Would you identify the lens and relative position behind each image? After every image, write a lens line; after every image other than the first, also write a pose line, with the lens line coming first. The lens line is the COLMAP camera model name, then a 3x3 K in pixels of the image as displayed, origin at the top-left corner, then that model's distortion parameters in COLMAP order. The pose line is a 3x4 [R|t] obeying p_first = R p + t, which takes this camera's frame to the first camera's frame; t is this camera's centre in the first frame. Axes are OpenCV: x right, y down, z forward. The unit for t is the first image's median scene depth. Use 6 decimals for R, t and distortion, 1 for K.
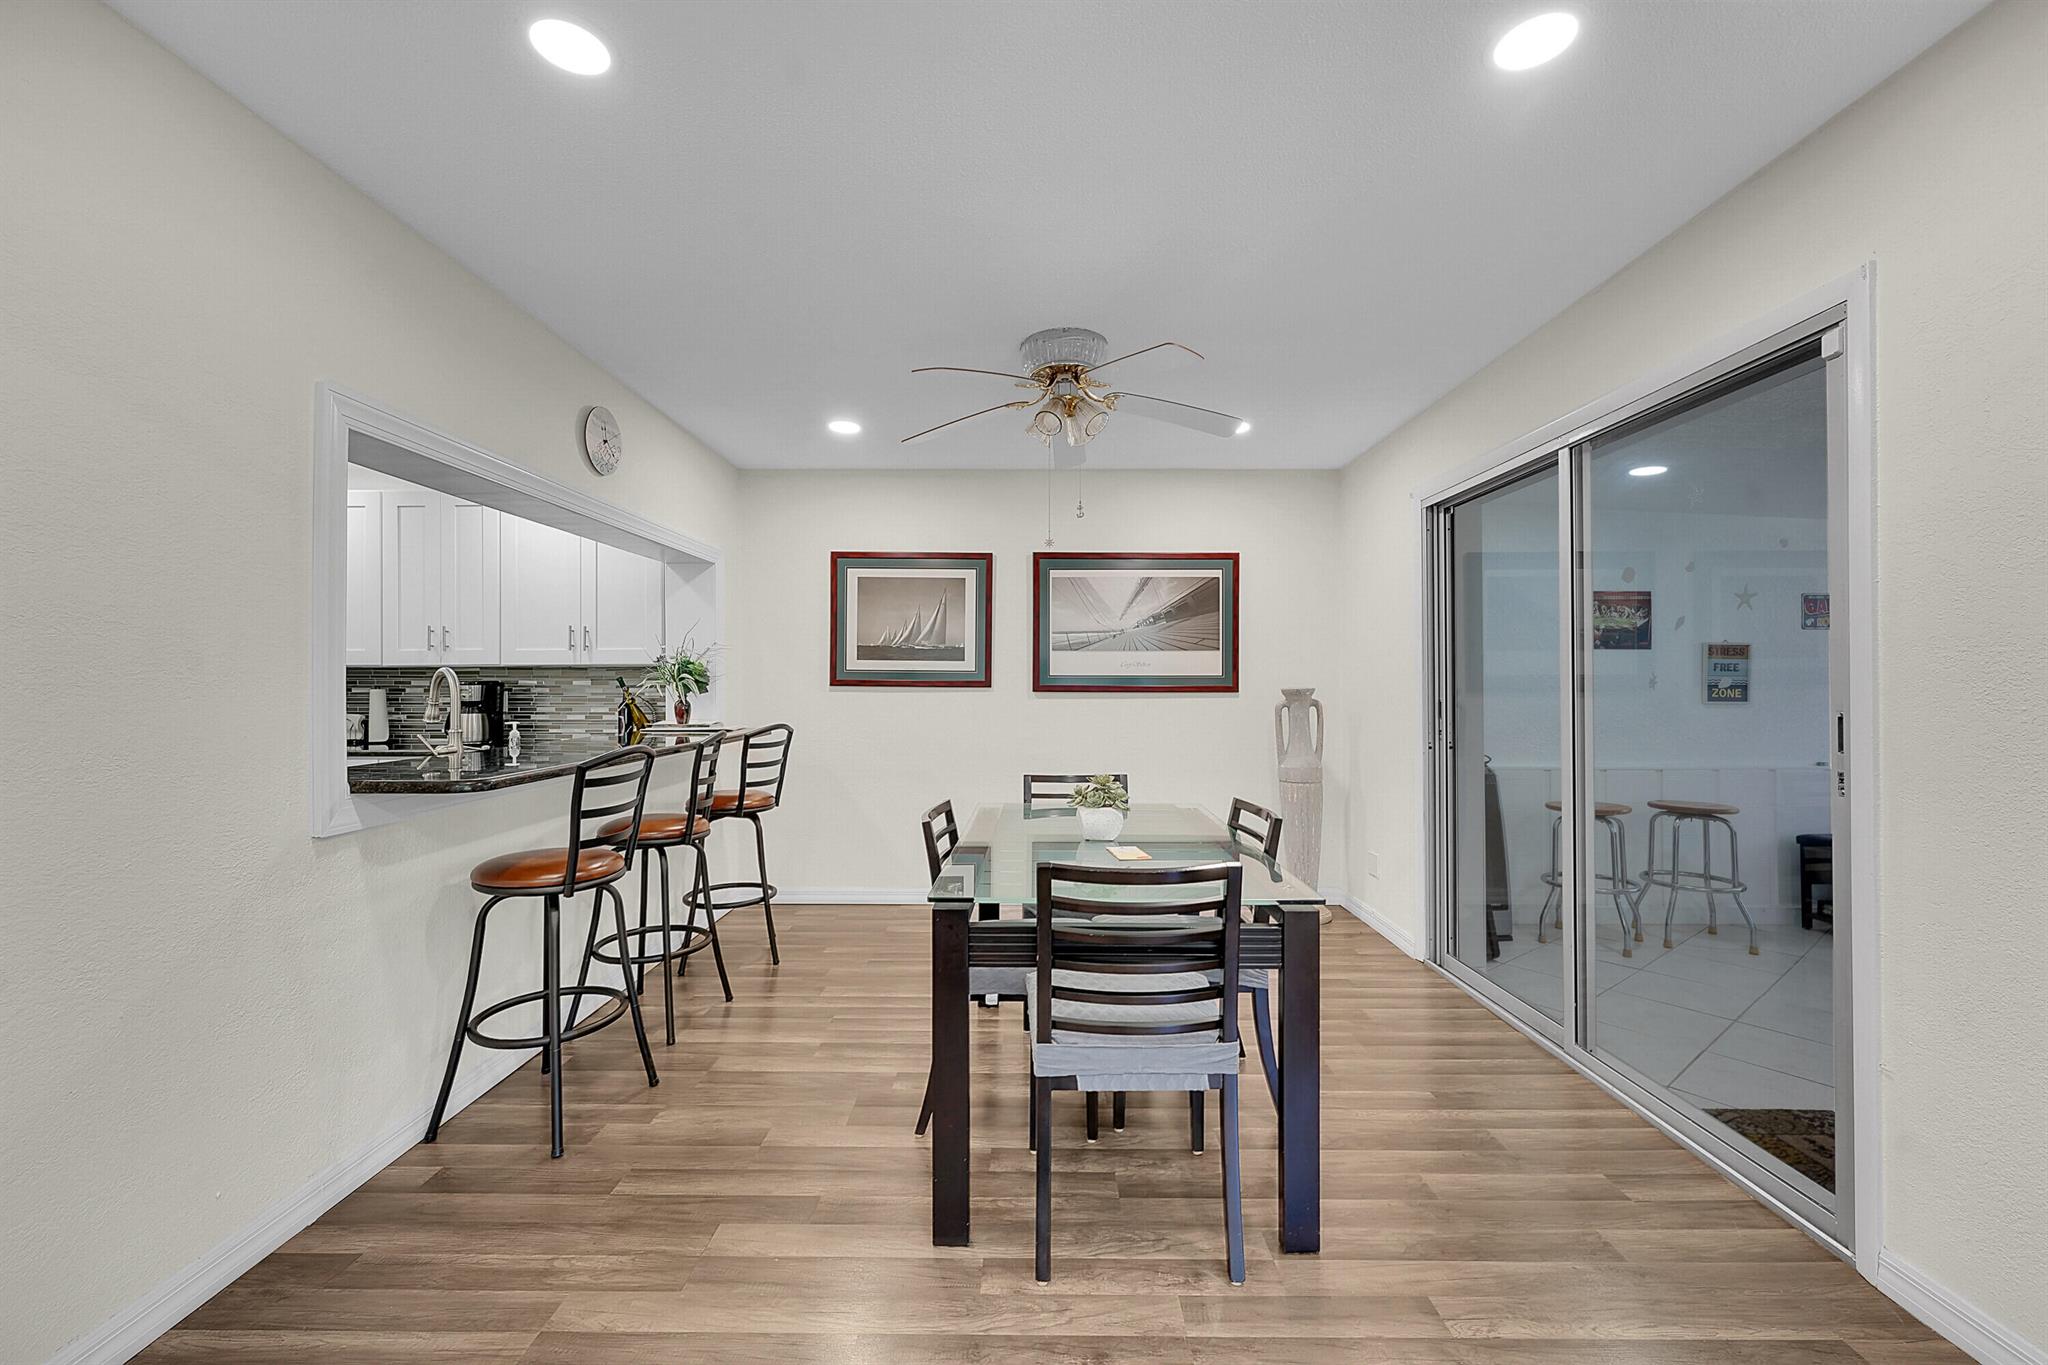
lens RADIAL K [[808.9, 0, 1020.6], [0, 808.9, 676.2], [0, 0, 1]] dist [0.001353, 0.000628]
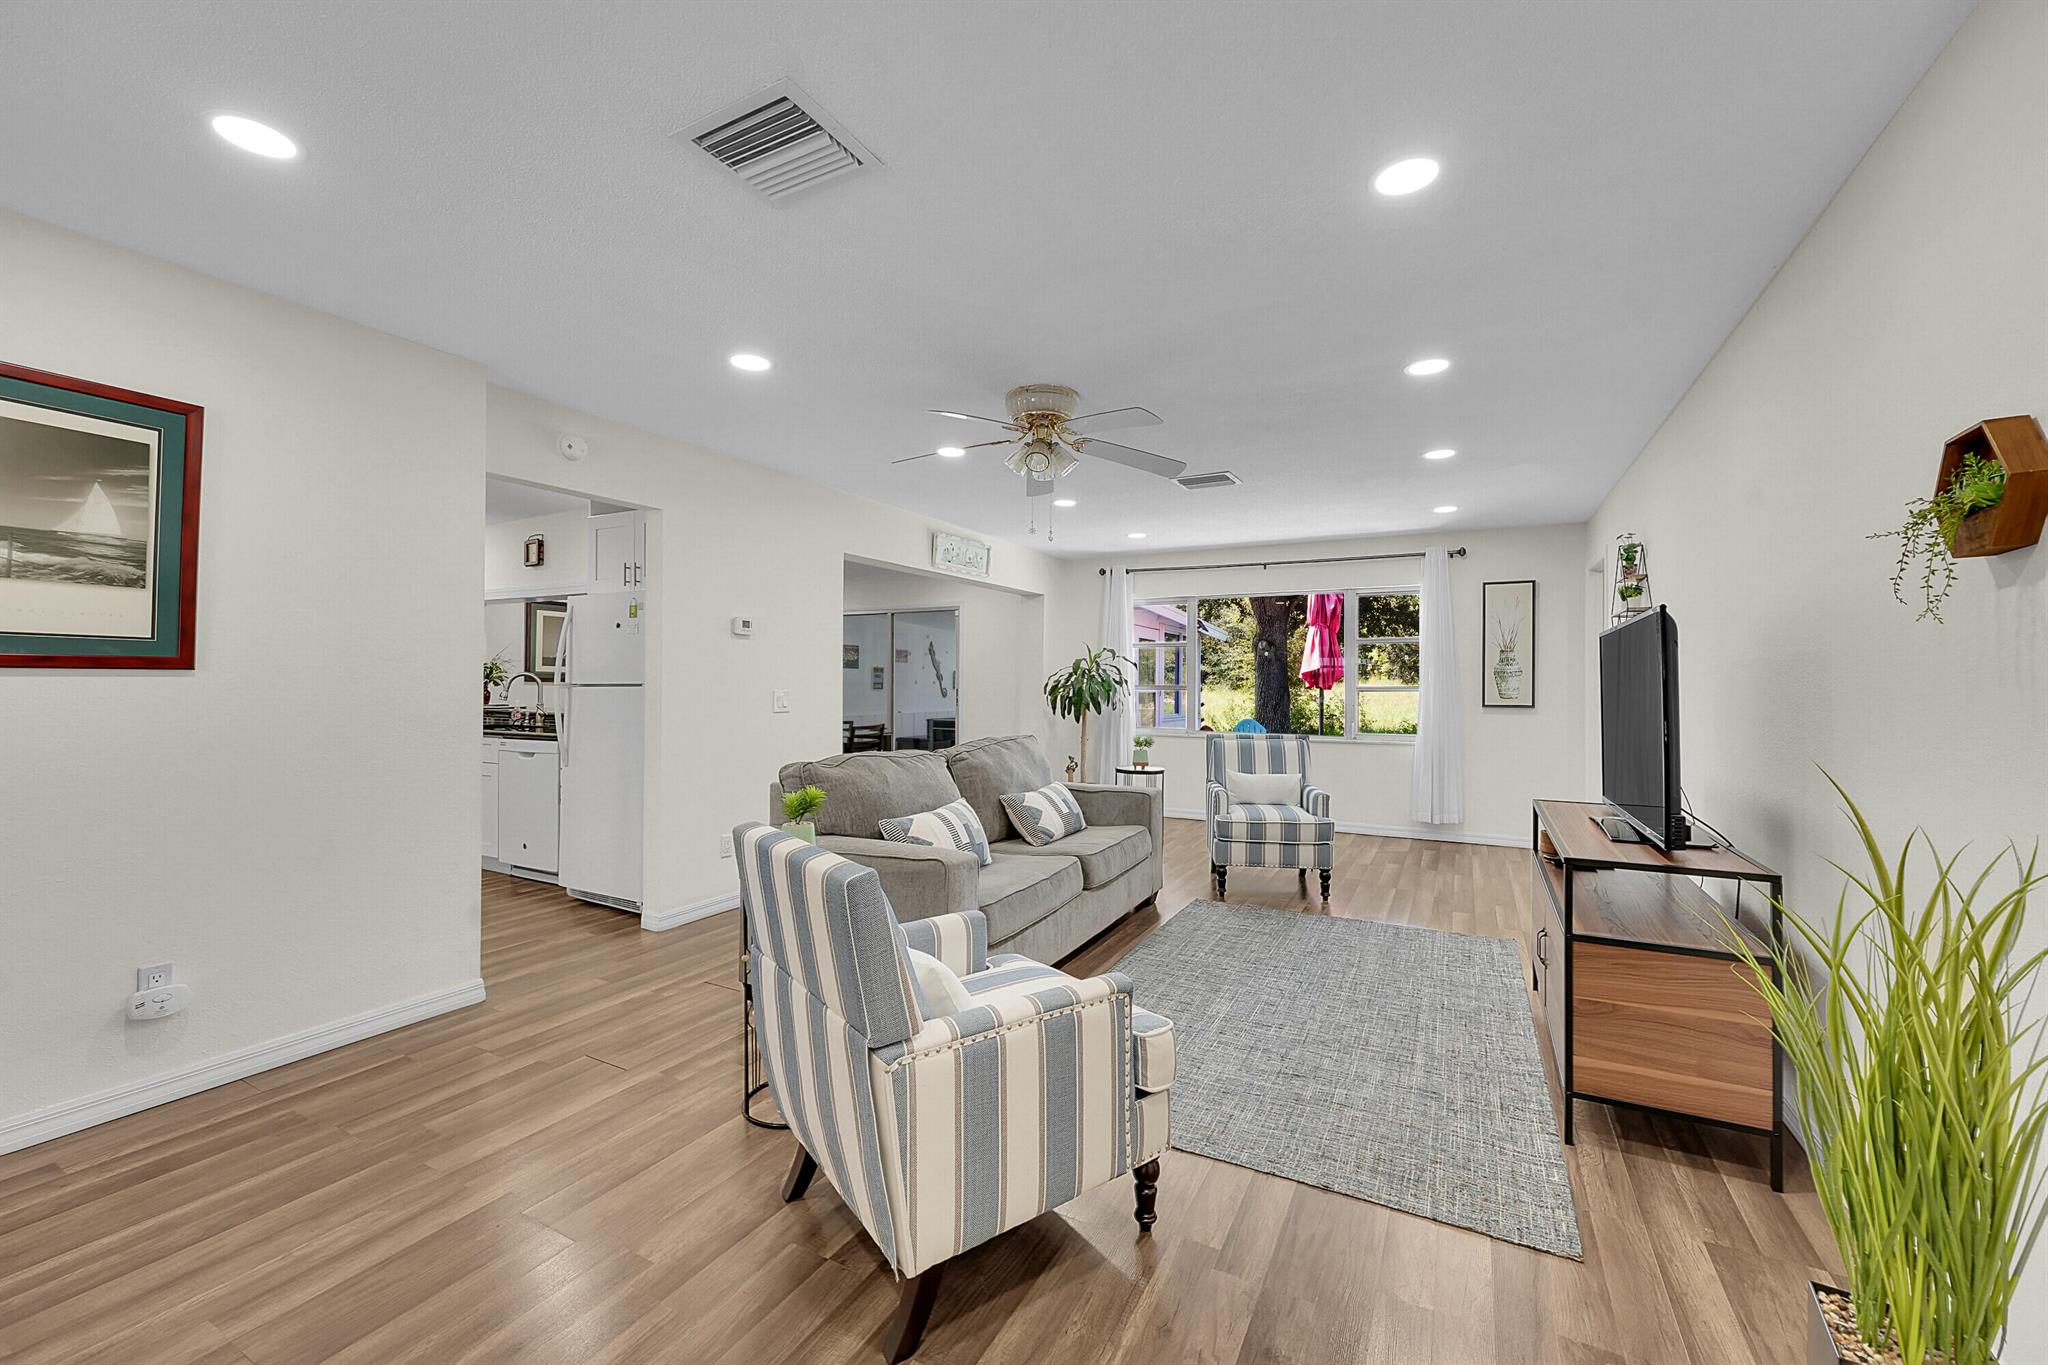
lens RADIAL K [[808.9, 0, 1042.8], [0, 808.9, 656.6], [0, 0, 1]] dist [0.001353, 0.000628]
pose [[0.437854, 0.030551, 0.898527, -1.244845], [-0.010132, 0.999527, -0.029048, -0.003308], [-0.898989, 0.003615, 0.437956, -0.625557]]
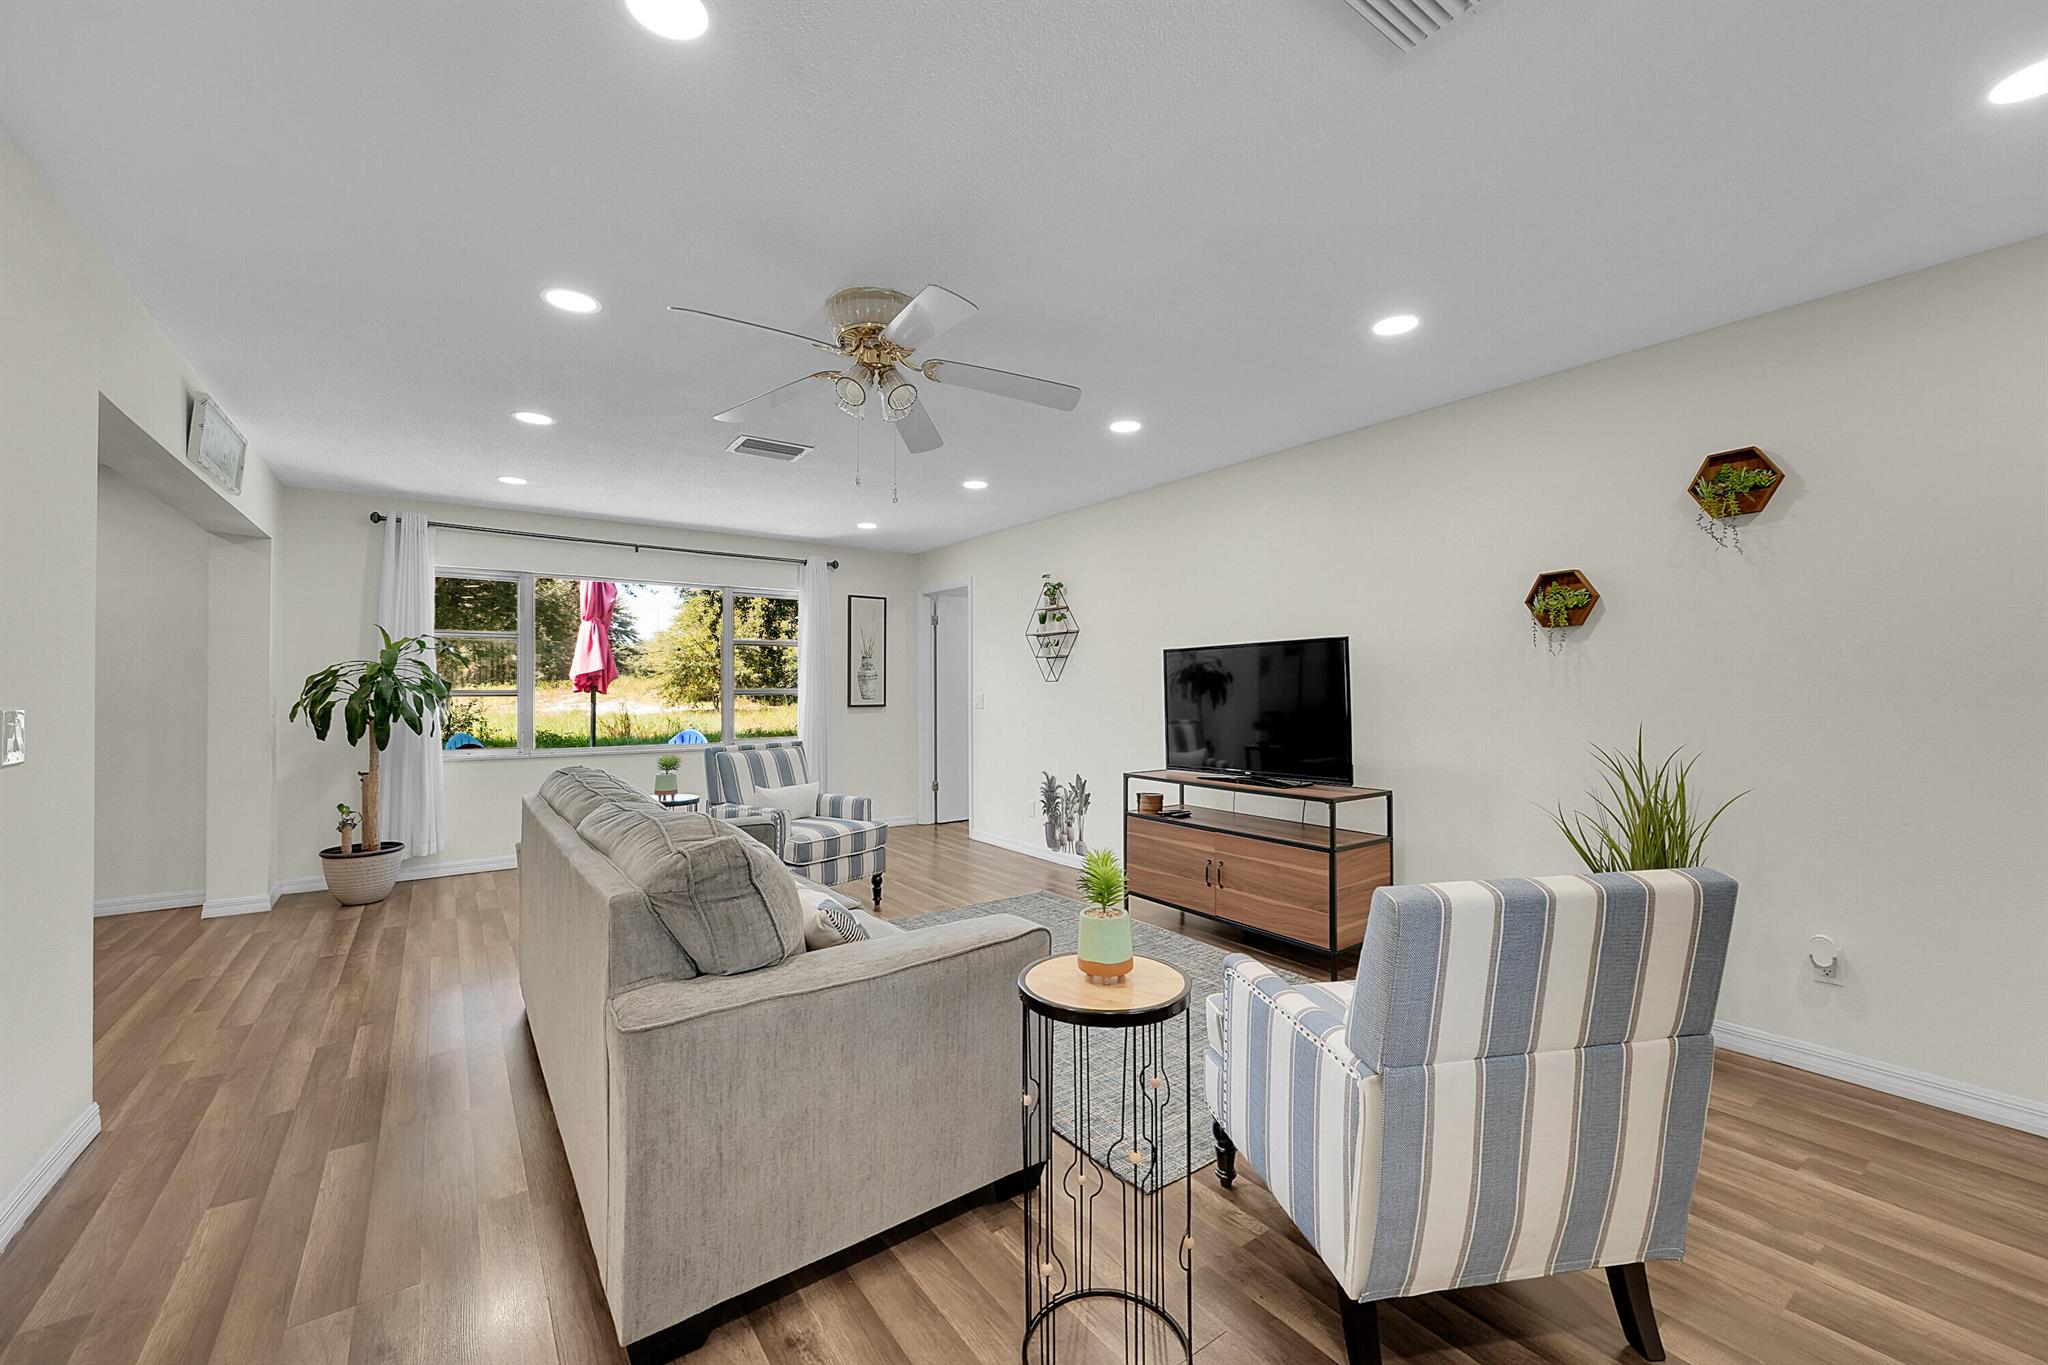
lens RADIAL K [[808.9, 0, 1018.5], [0, 808.9, 669.6], [0, 0, 1]] dist [0.001353, 0.000628]
pose [[-0.601211, 0.017853, 0.798891, -1.082882], [-0.006324, 0.999613, -0.027097, 0.002620], [-0.799066, -0.021343, -0.600865, -0.019631]]
